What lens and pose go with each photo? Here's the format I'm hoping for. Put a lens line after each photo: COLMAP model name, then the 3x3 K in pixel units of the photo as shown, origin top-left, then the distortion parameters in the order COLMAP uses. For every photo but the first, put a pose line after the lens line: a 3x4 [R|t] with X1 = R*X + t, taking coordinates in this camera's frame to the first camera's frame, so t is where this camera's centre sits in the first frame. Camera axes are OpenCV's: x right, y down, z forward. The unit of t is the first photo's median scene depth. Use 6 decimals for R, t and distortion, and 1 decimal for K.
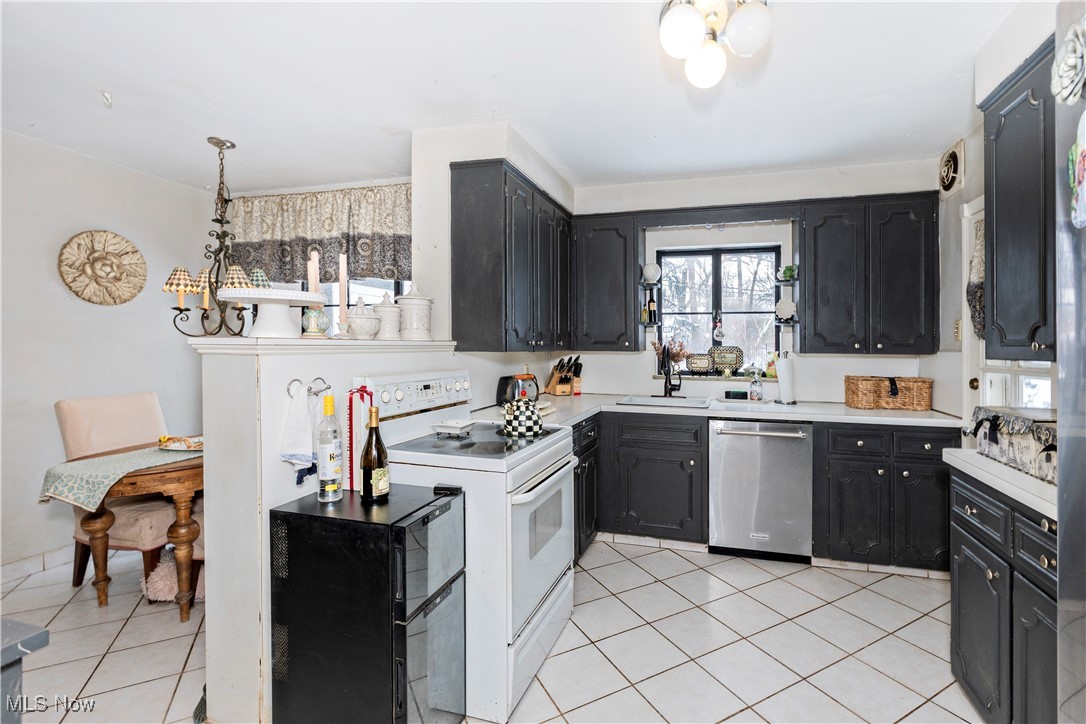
lens RADIAL K [[491.6, 0, 566.7], [0, 491.6, 355.9], [0, 0, 1]] dist [-0.003674, 0.000317]
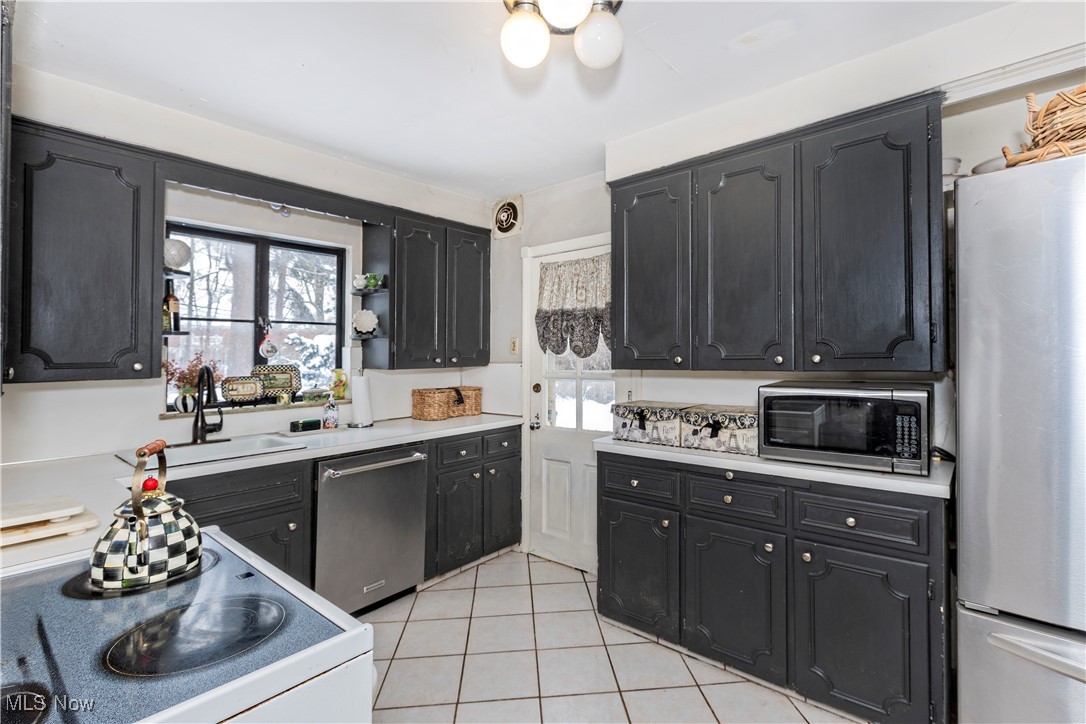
lens RADIAL K [[491.6, 0, 578.1], [0, 491.6, 346.7], [0, 0, 1]] dist [-0.003674, 0.000317]
pose [[0.394025, -0.001134, 0.919099, -0.223162], [0.038596, 0.999138, -0.015314, -0.019450], [-0.918289, 0.041508, 0.393729, 0.282636]]
